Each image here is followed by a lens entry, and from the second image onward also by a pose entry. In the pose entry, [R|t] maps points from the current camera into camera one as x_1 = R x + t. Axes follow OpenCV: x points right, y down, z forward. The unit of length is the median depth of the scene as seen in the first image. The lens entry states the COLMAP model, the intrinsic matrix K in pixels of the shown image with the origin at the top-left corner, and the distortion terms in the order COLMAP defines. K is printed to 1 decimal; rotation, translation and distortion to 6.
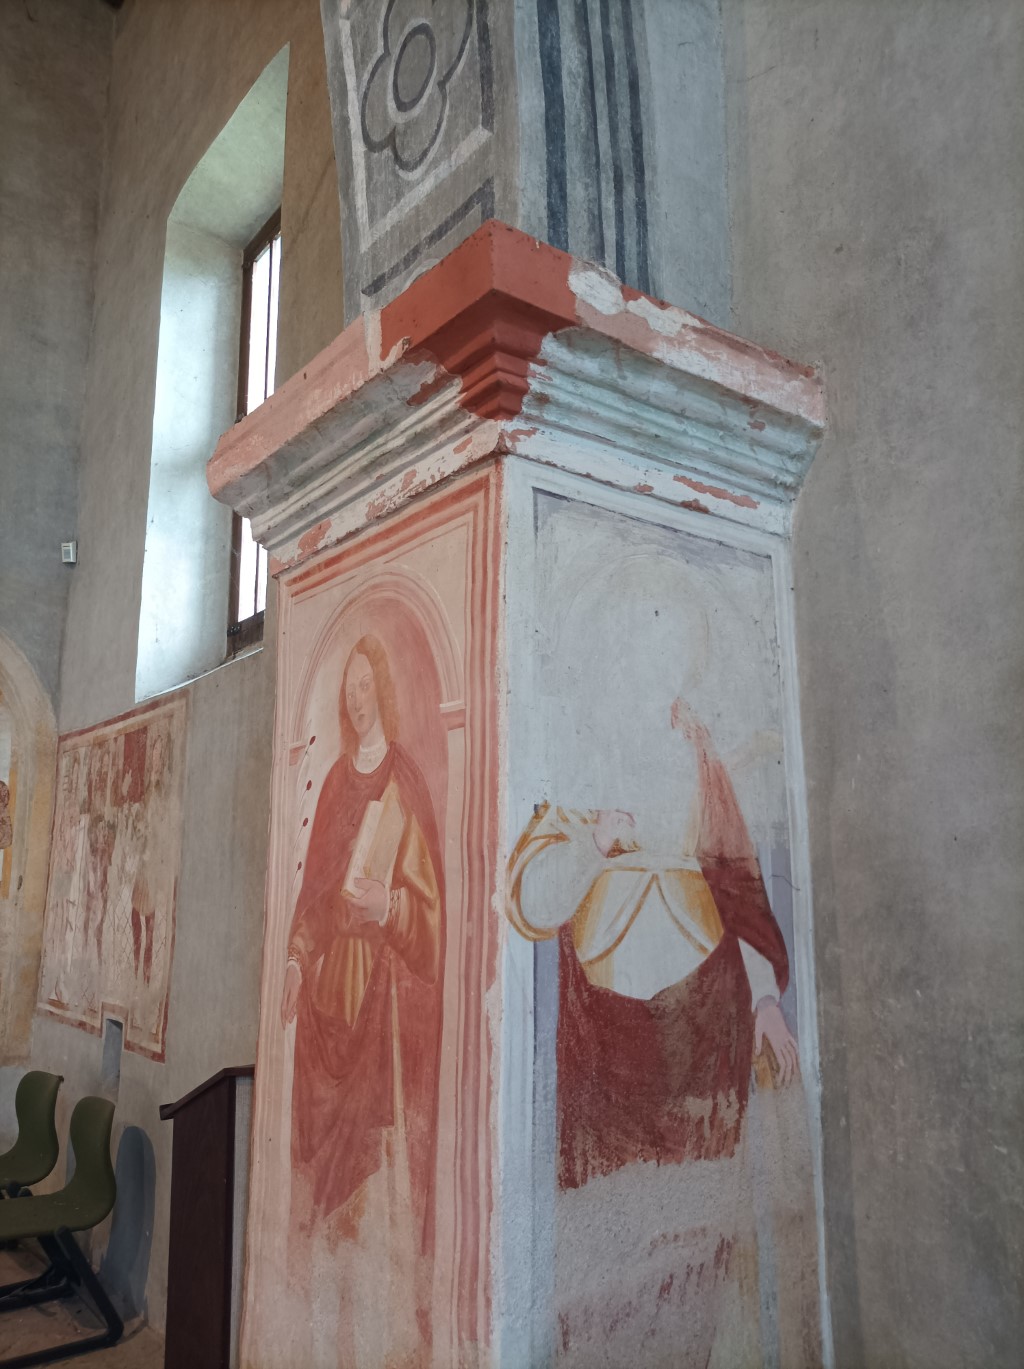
lens RADIAL K [[1020.2, 0, 512.7], [0, 1020.2, 682.1], [0, 0, 1]] dist [0.026102, -0.013355]
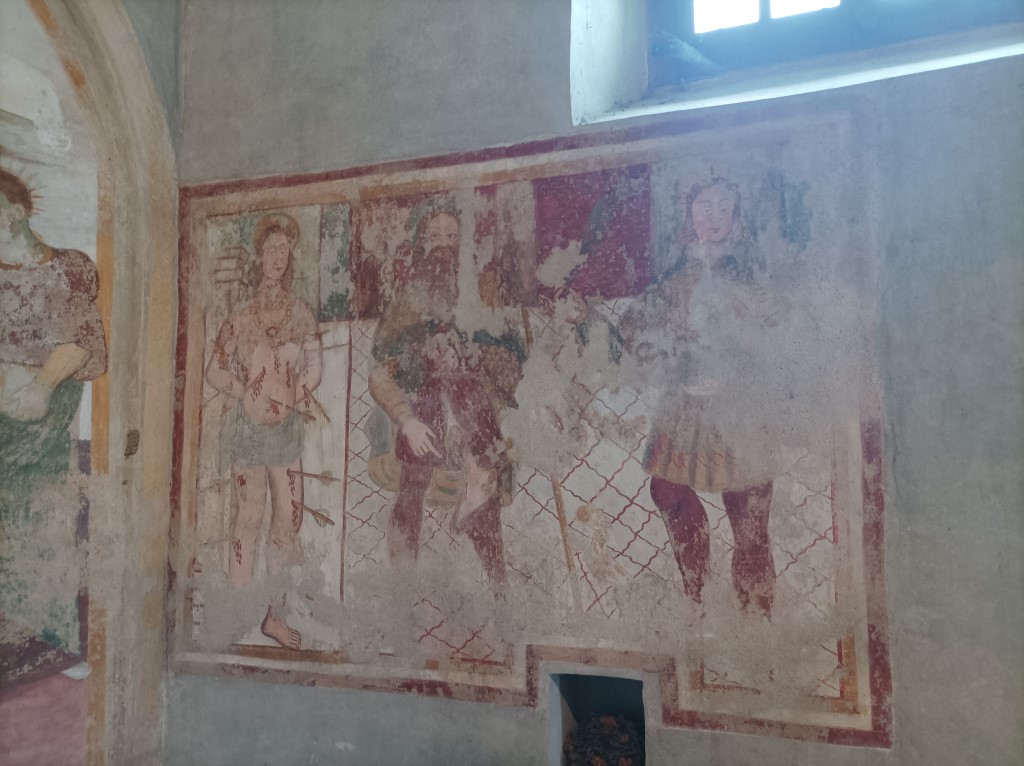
lens RADIAL K [[763.1, 0, 513.6], [0, 763.1, 382.4], [0, 0, 1]] dist [0.026102, -0.013355]
pose [[0.837830, 0.038548, 0.544568, -0.534940], [-0.093317, 0.992936, 0.073283, 0.115230], [-0.537896, -0.112216, 0.835509, 0.557613]]
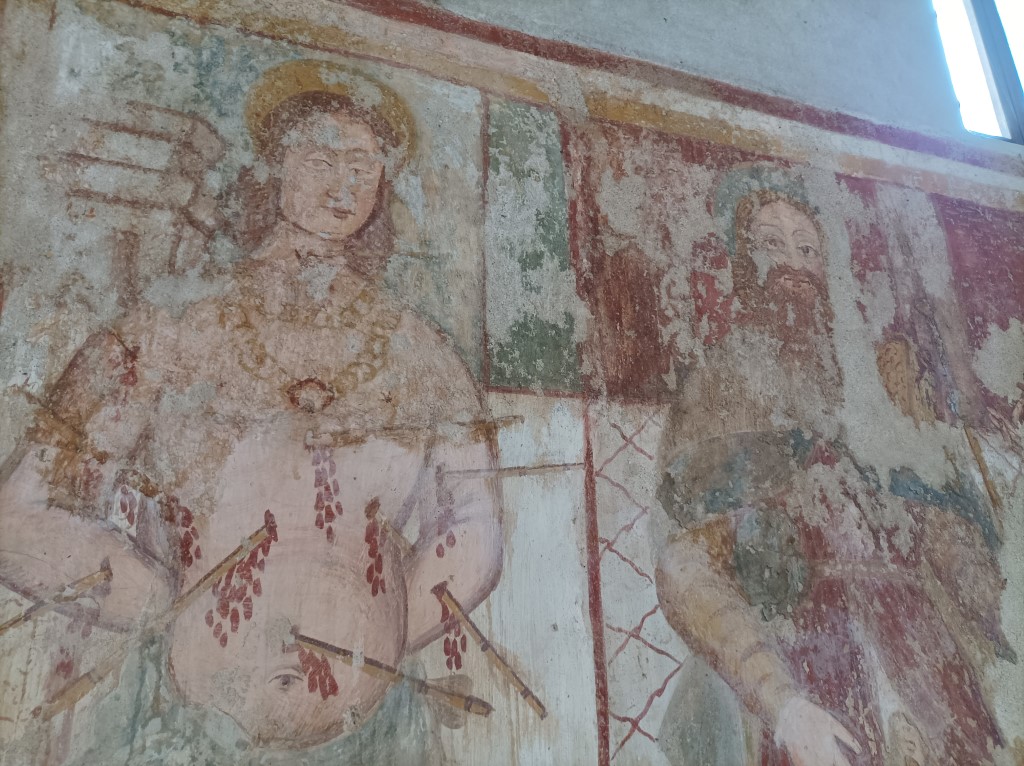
lens RADIAL K [[763.1, 0, 507.4], [0, 763.1, 382.3], [0, 0, 1]] dist [0.026102, -0.013355]
pose [[0.296529, 0.301412, 0.906213, -0.522589], [-0.144512, 0.952125, -0.269396, 0.156993], [-0.944027, -0.051075, 0.325890, 0.906337]]
